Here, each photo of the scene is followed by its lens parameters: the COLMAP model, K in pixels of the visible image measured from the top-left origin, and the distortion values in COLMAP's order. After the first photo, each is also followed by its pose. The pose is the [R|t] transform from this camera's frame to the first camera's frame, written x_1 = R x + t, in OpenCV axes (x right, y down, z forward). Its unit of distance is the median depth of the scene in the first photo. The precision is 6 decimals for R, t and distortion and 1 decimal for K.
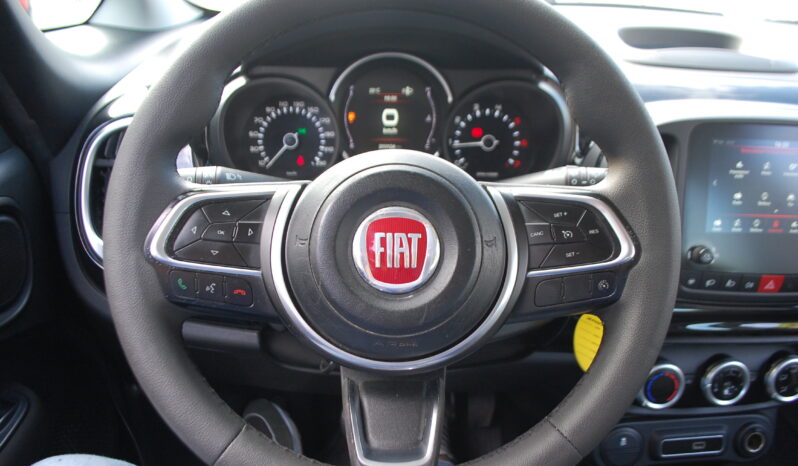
lens RADIAL K [[635.0, 0, 395.3], [0, 635.0, 238.2], [0, 0, 1]] dist [-0.089712, 0.000429]
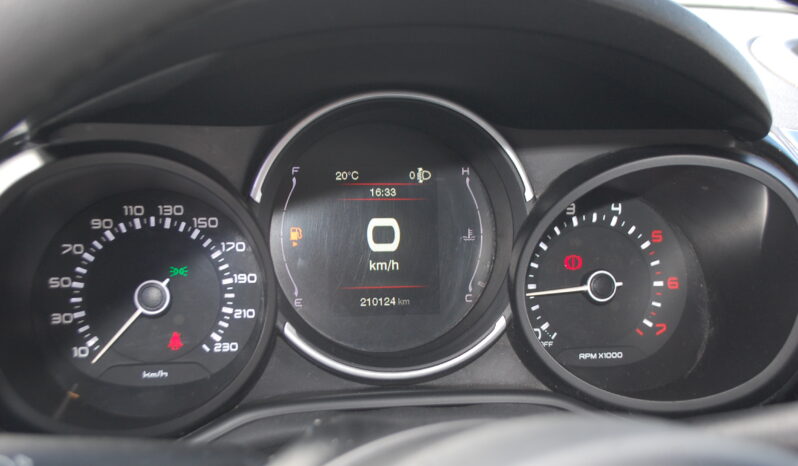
lens RADIAL K [[911.6, 0, 396.5], [0, 911.6, 231.8], [0, 0, 1]] dist [-0.036863, 0.000000]
pose [[0.989270, -0.020847, 0.144605, -0.091364], [0.039479, 0.991091, -0.127197, -0.113431], [-0.140665, 0.131541, 0.981280, 0.379842]]
